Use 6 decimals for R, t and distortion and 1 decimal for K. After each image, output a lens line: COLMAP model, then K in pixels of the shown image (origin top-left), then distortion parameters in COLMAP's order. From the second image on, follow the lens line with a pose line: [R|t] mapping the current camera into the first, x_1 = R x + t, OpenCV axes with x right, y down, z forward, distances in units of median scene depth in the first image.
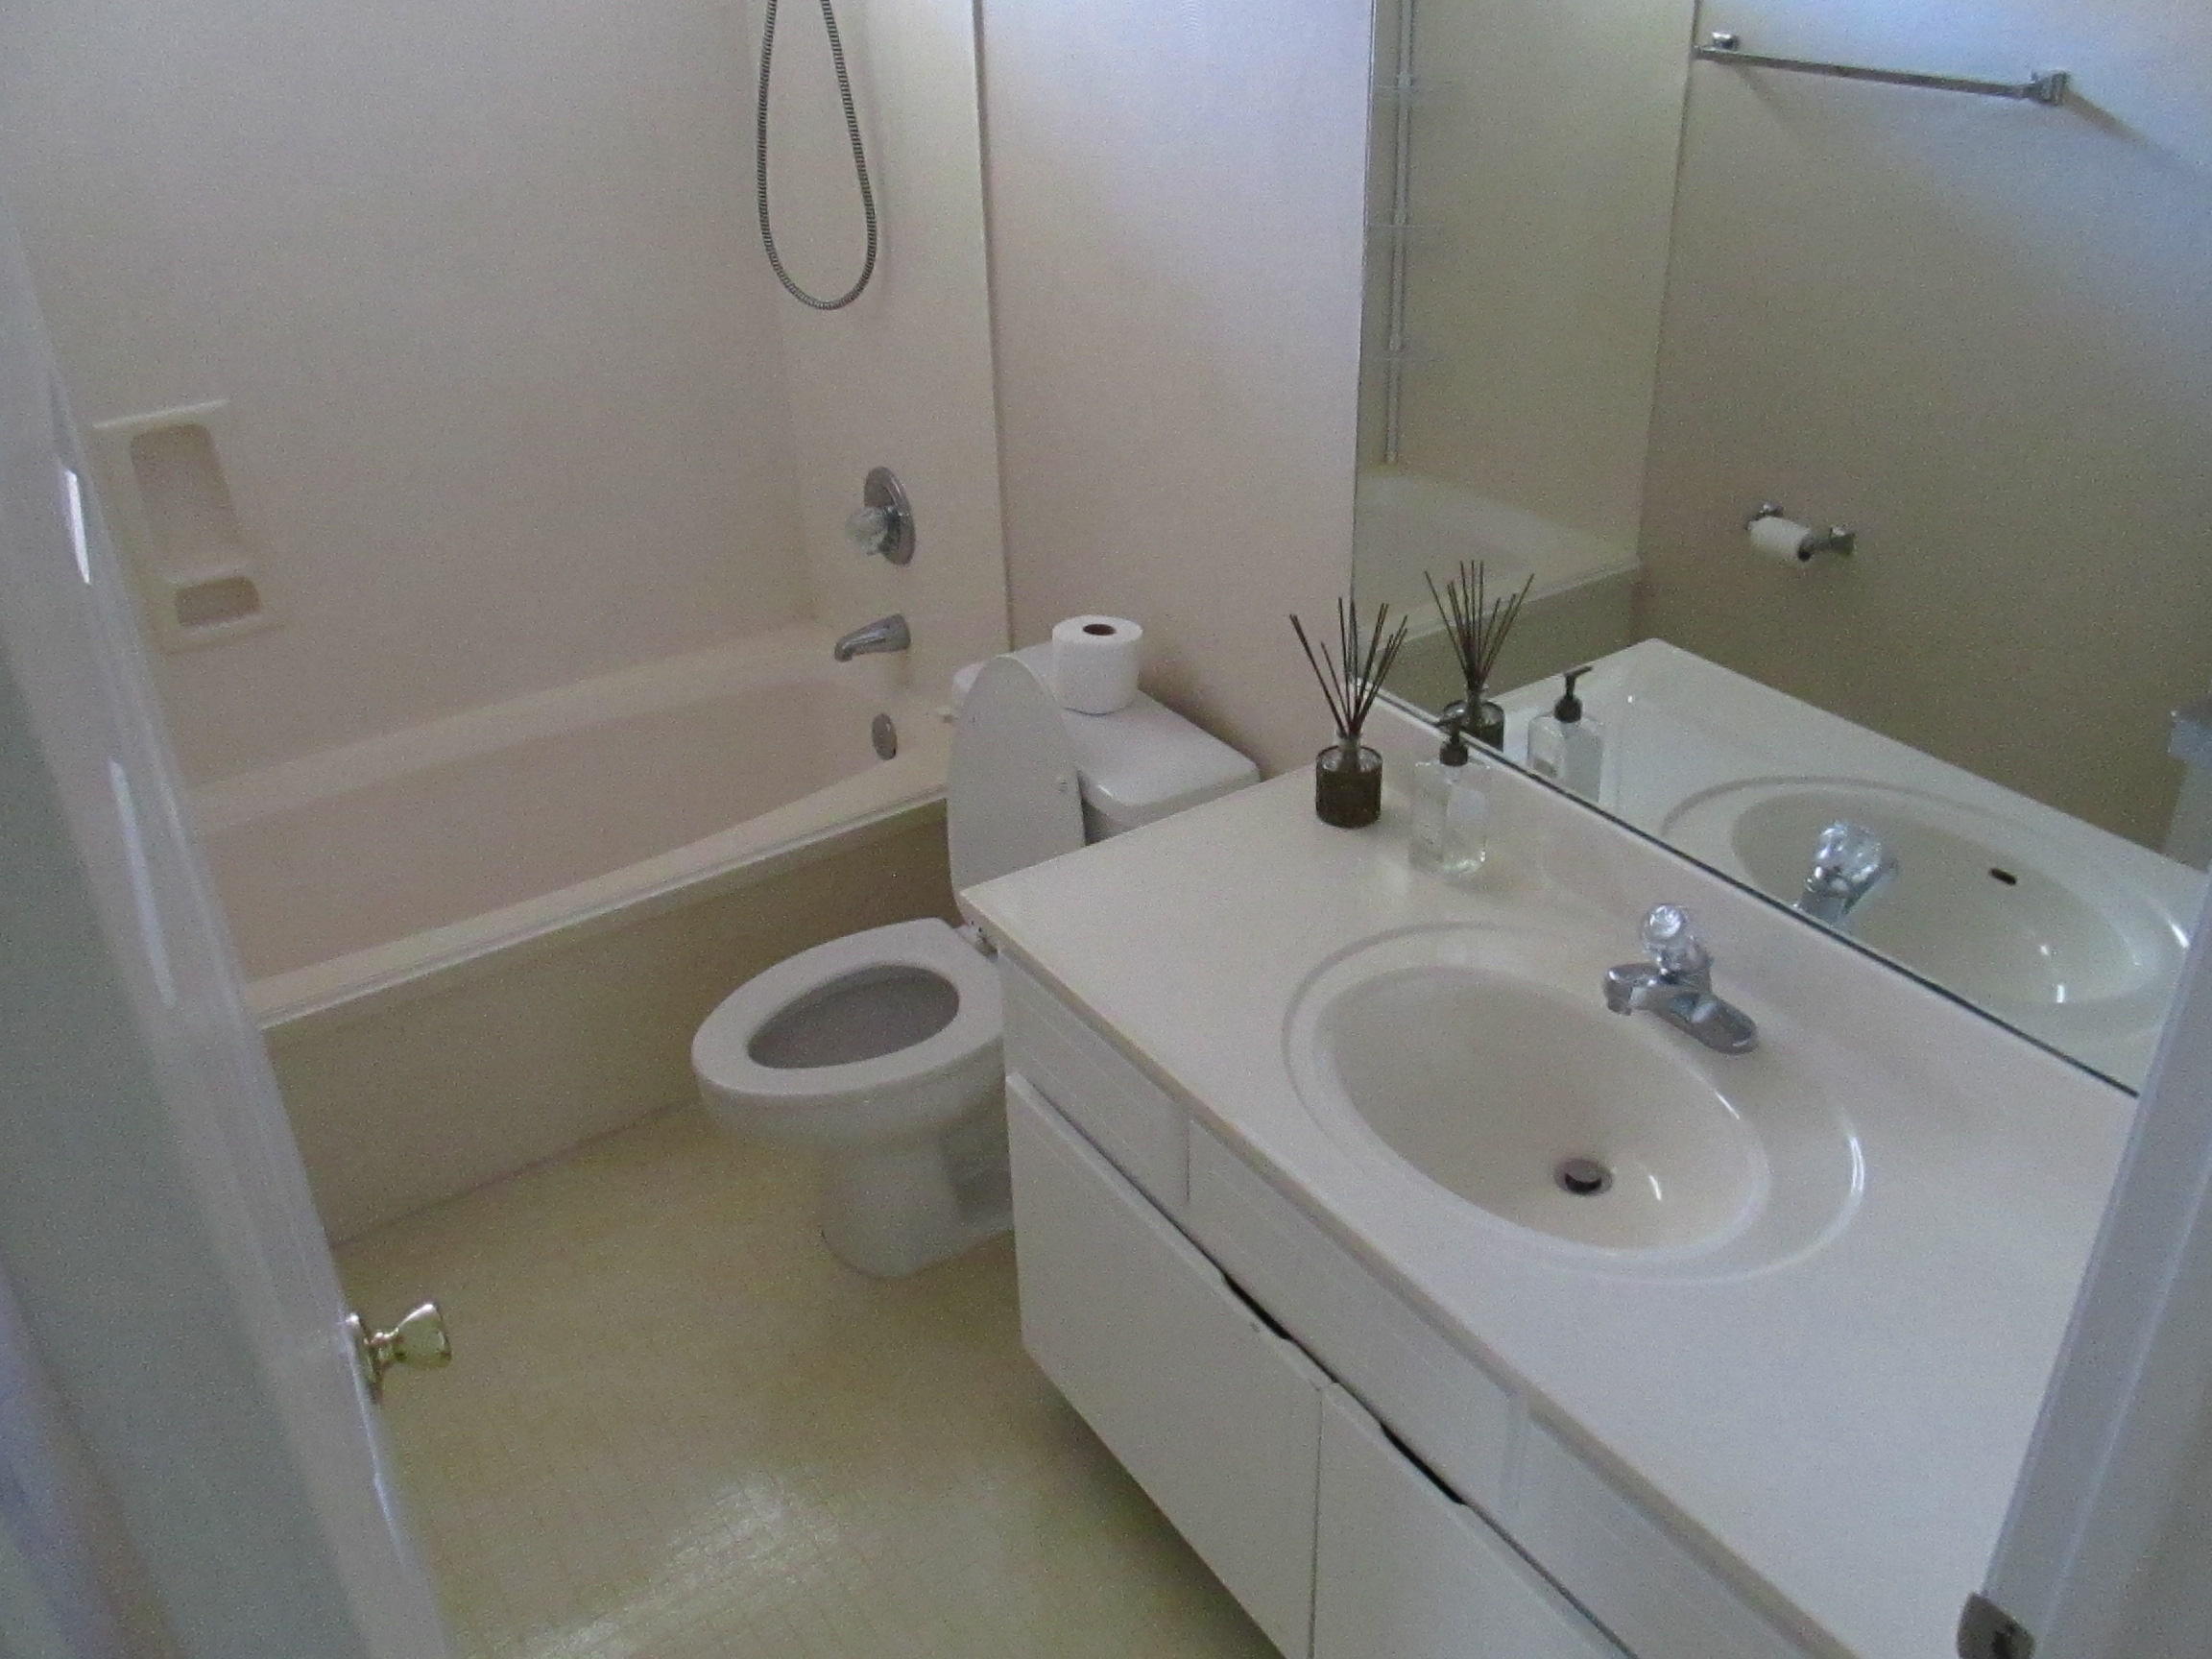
lens RADIAL K [[1842.4, 0, 1105.9], [0, 1842.4, 843.7], [0, 0, 1]] dist [-0.016140, -0.005139]
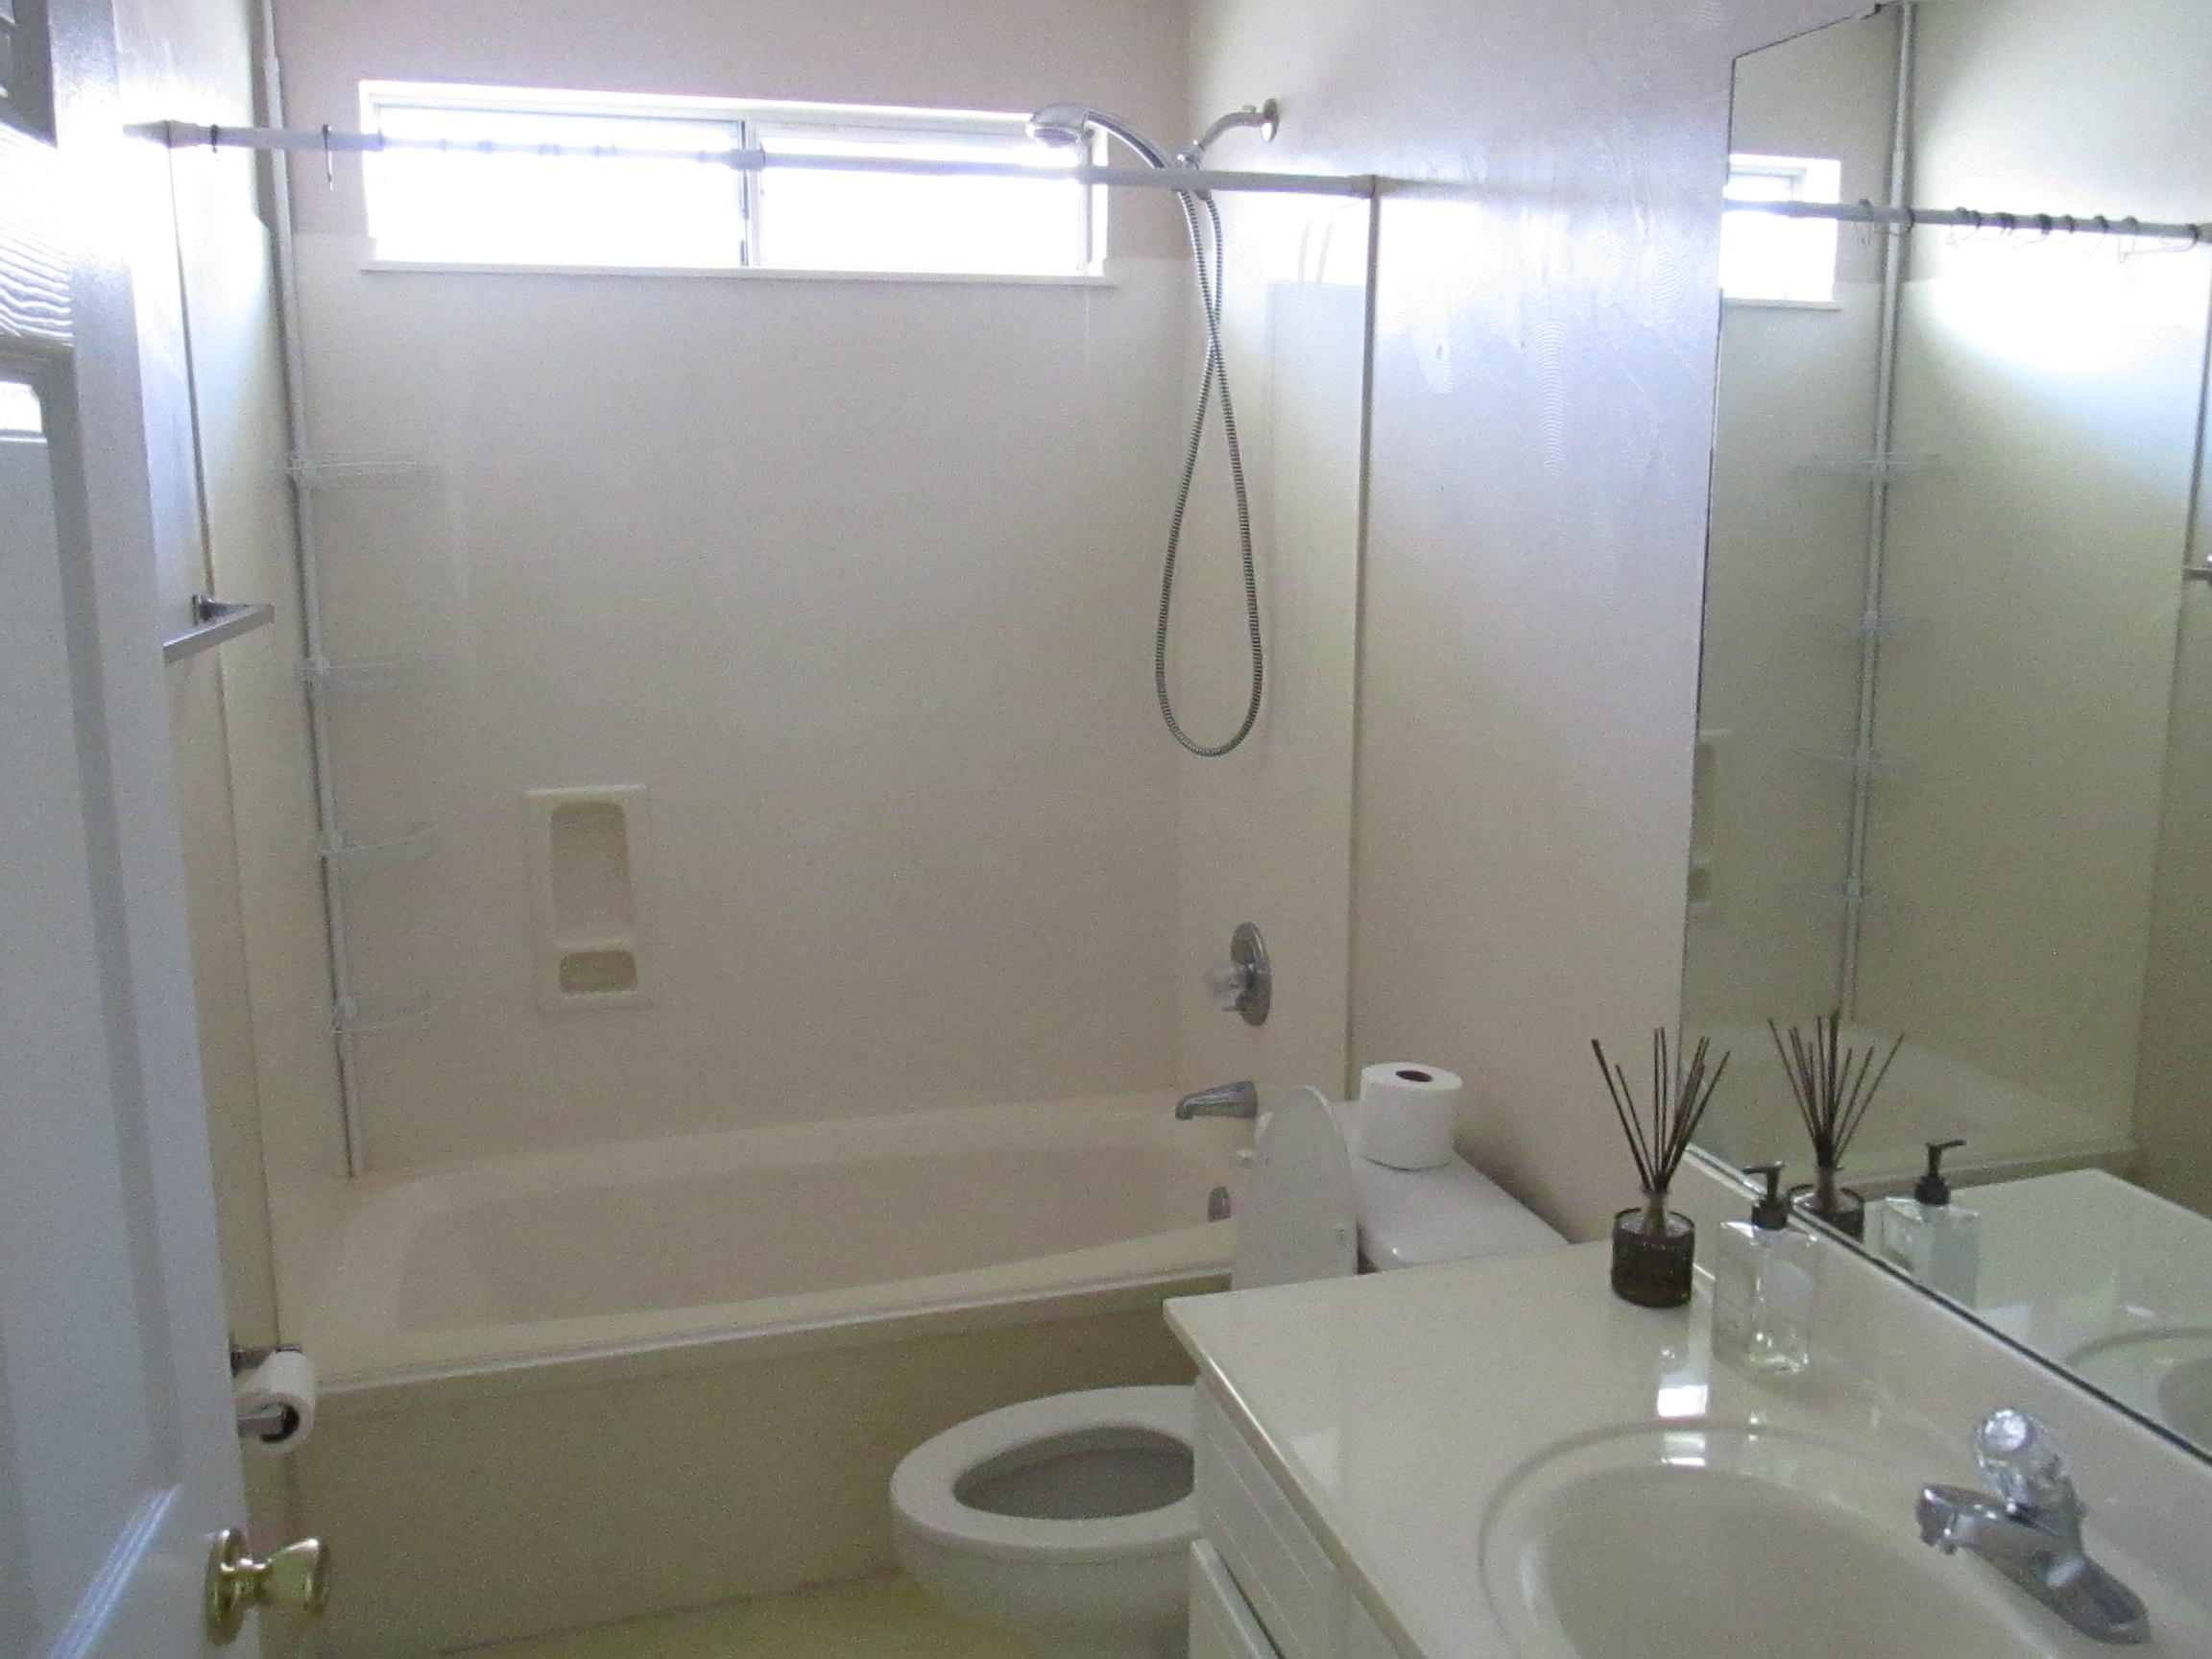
lens RADIAL K [[1842.4, 0, 1105.9], [0, 1842.4, 843.7], [0, 0, 1]] dist [-0.016140, -0.005139]
pose [[0.954353, 0.085734, -0.286111, 0.118225], [-0.172727, 0.939911, -0.294504, 0.080388], [0.243670, 0.330480, 0.911816, 0.126057]]
